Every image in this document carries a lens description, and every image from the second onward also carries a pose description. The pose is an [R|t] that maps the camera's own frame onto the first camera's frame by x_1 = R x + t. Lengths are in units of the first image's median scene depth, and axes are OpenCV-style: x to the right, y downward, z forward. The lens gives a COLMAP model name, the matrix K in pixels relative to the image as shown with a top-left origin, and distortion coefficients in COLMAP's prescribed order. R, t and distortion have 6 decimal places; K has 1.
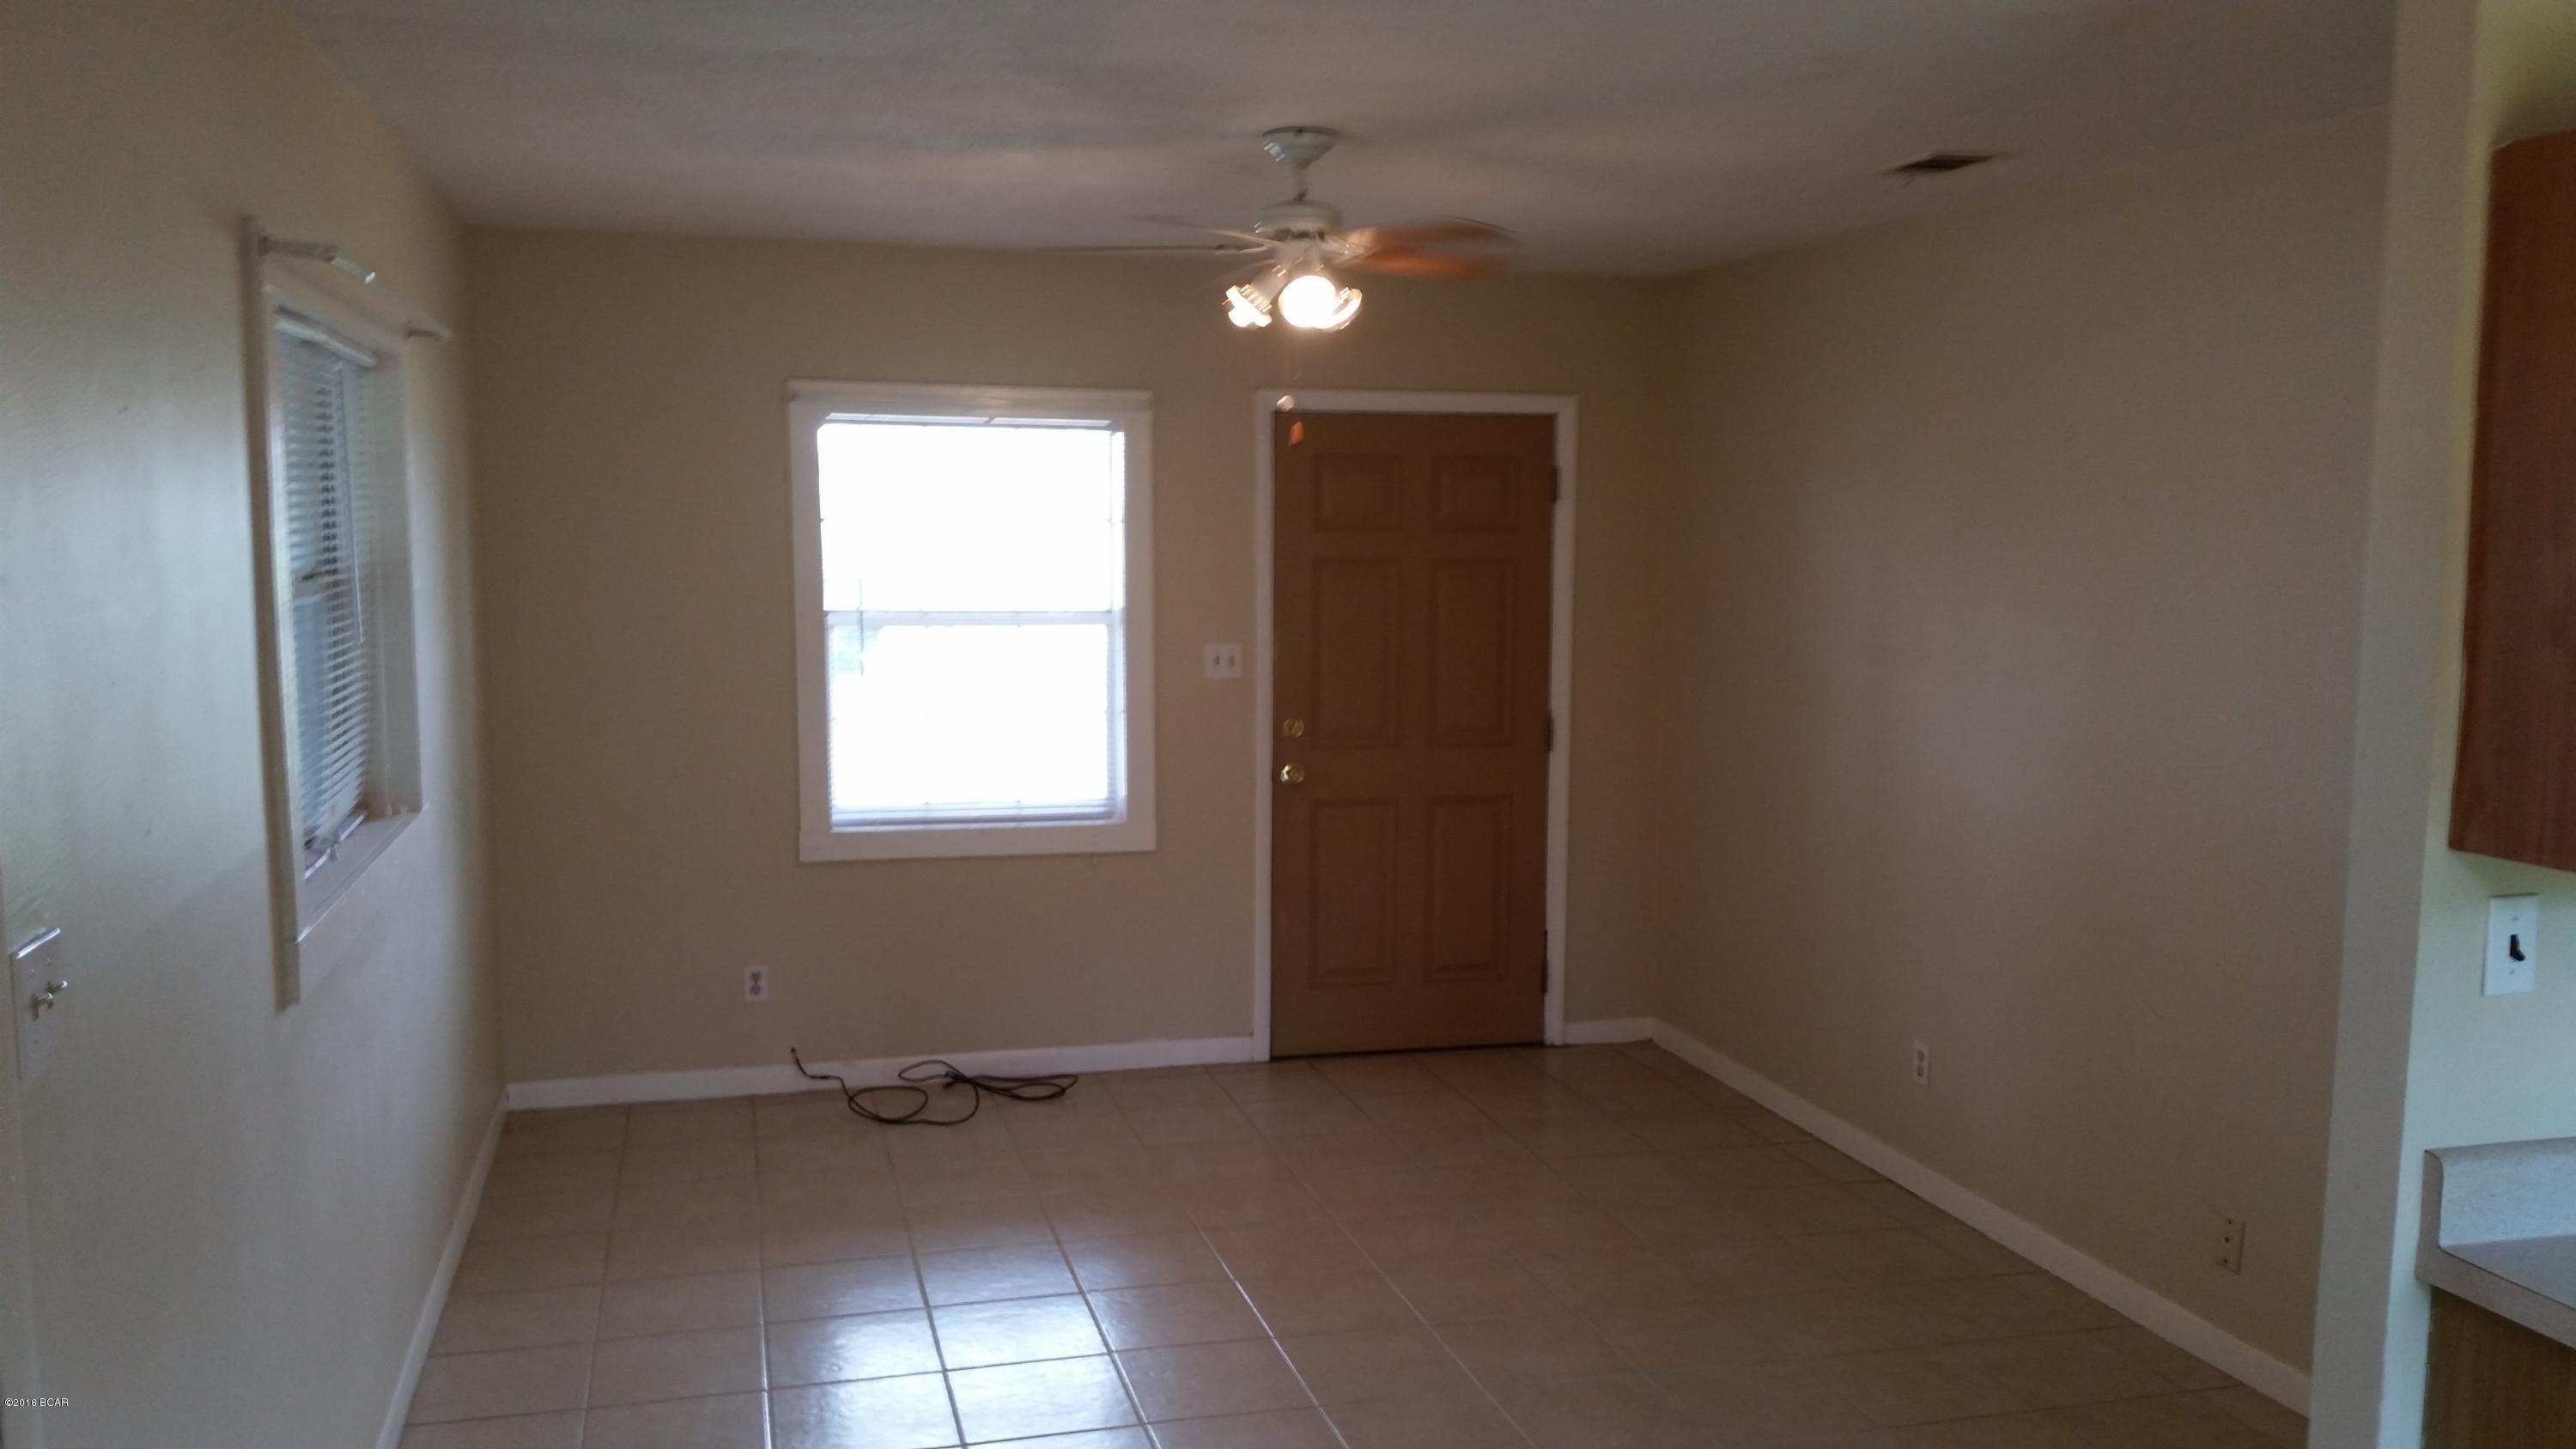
lens RADIAL K [[2093.4, 0, 1288.0], [0, 2093.4, 724.5], [0, 0, 1]] dist [0.188313, -0.424081]
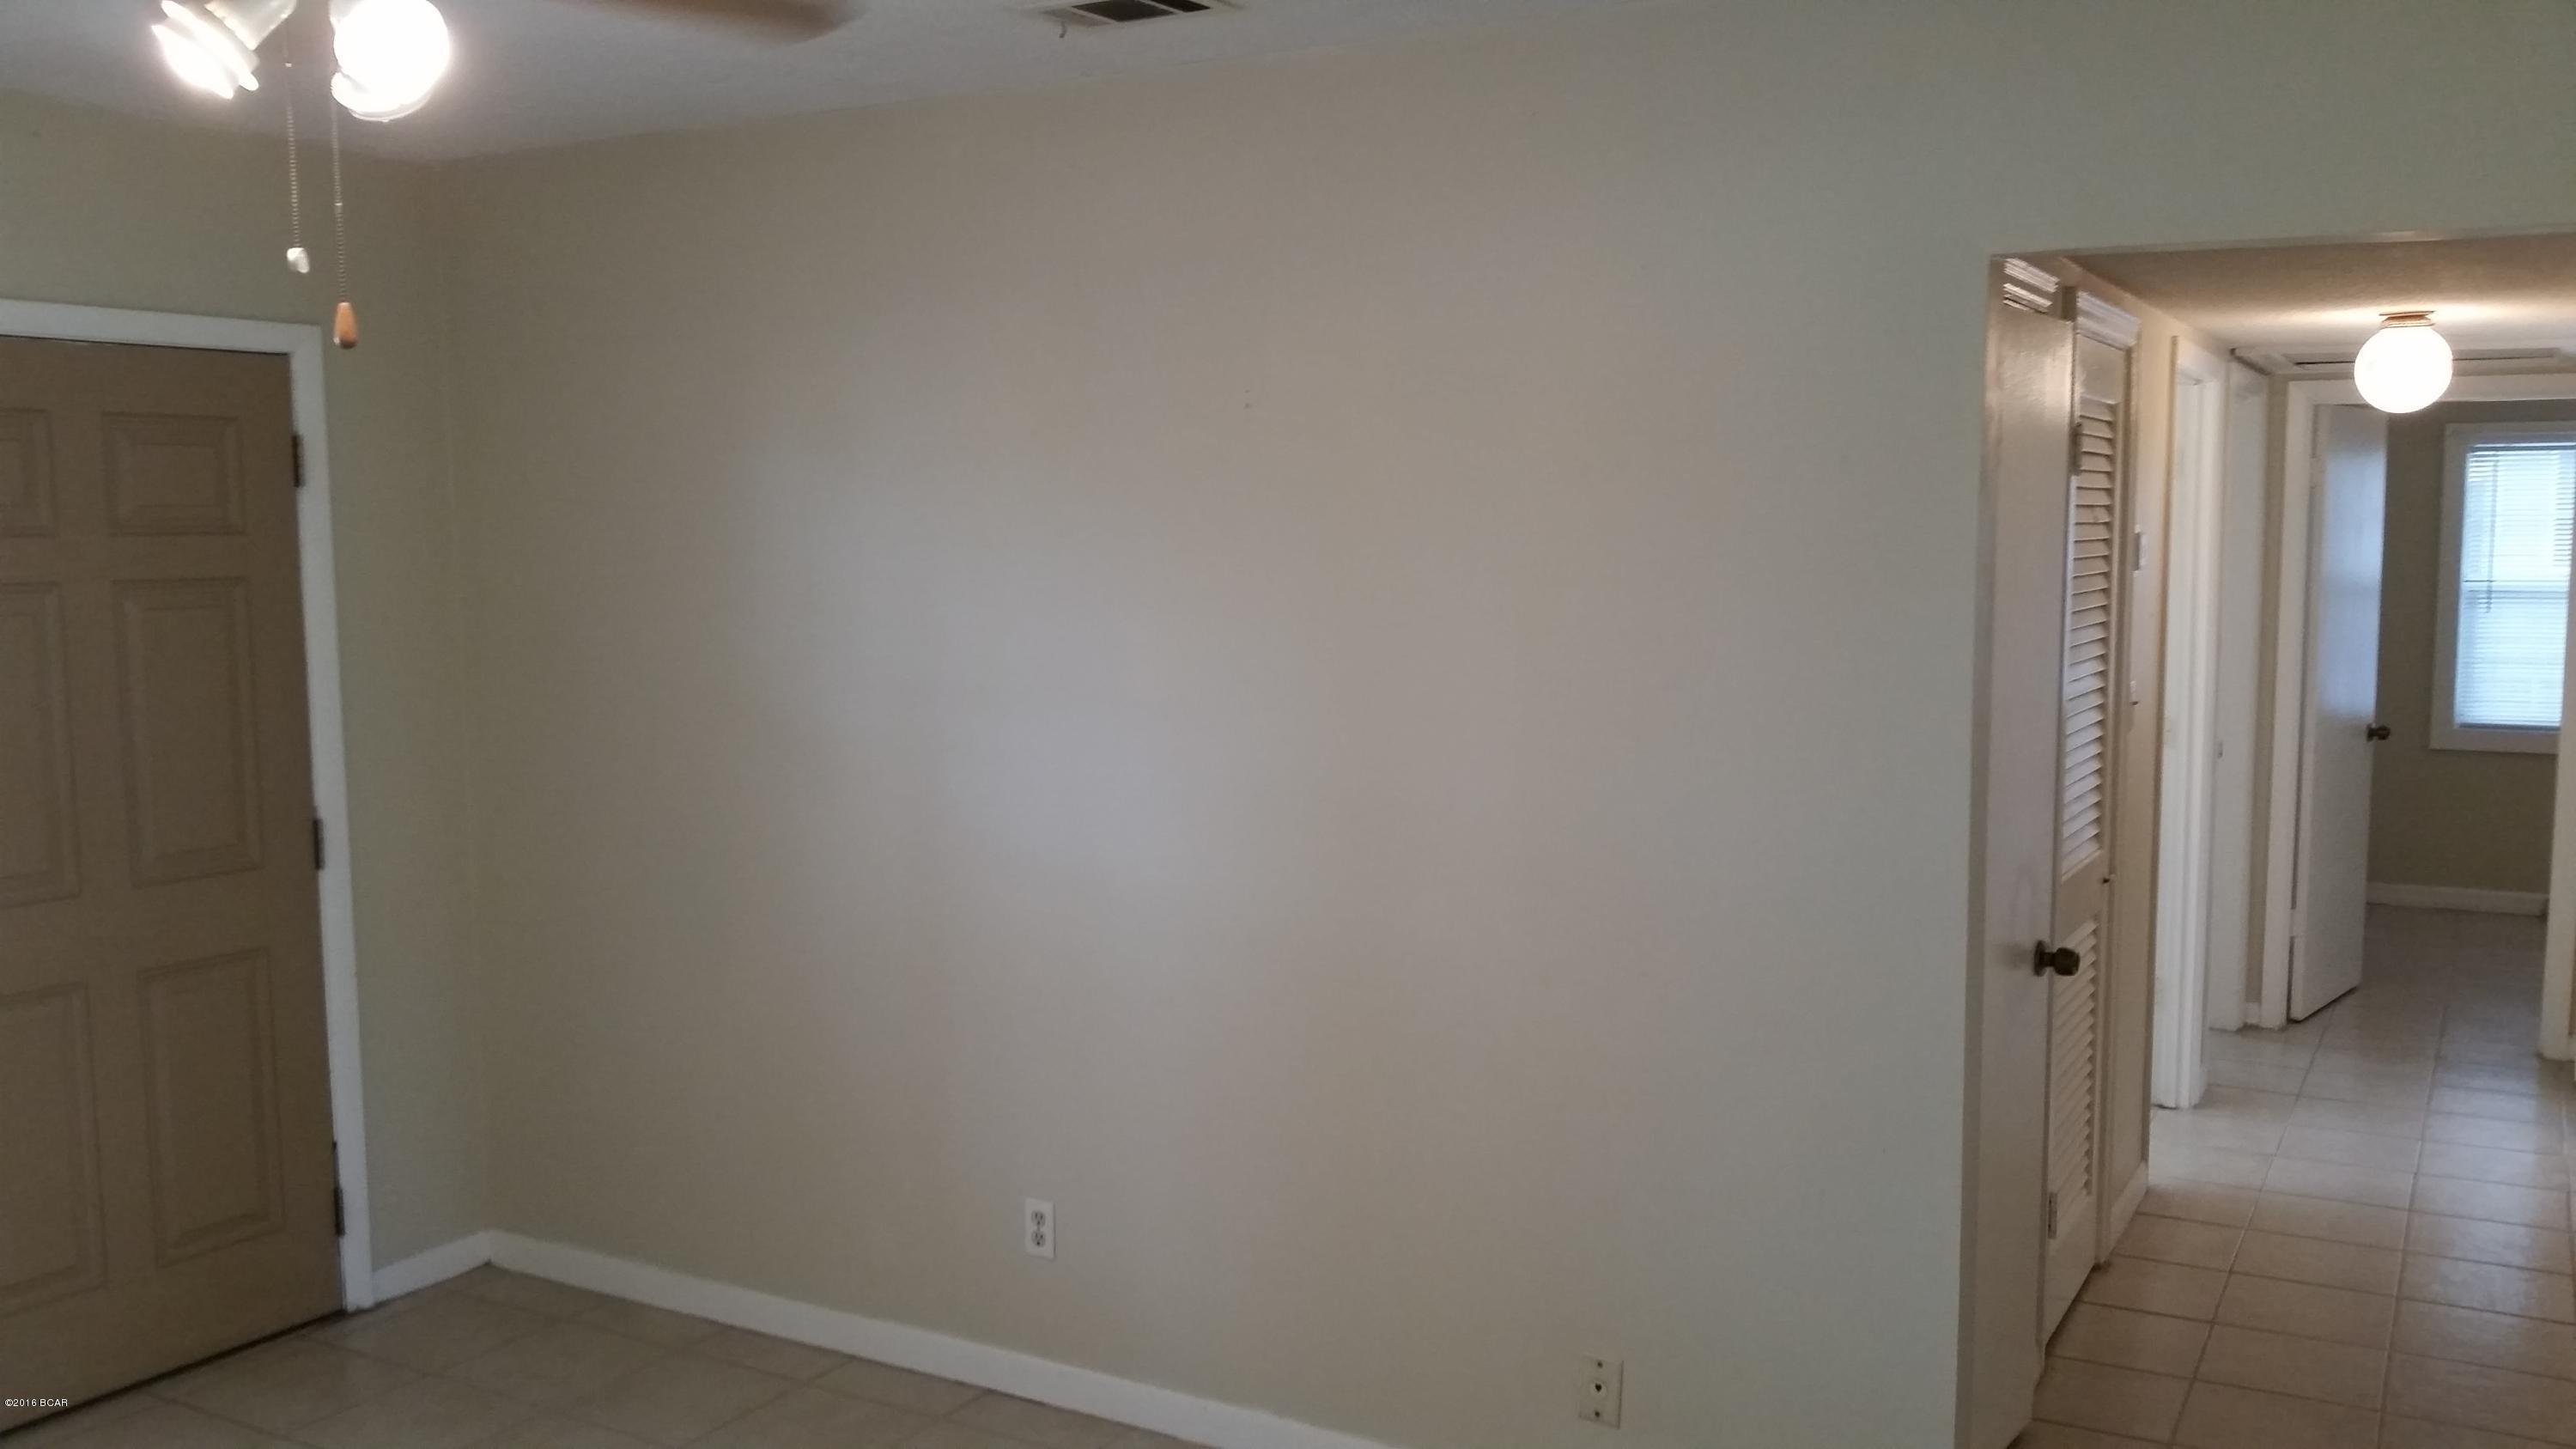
lens RADIAL K [[2093.4, 0, 1288.0], [0, 2093.4, 724.5], [0, 0, 1]] dist [0.188313, -0.424081]
pose [[0.712196, -0.077643, 0.697674, -0.121592], [0.080054, 0.996364, 0.029164, -0.027468], [-0.697401, 0.035081, 0.715822, 0.316500]]
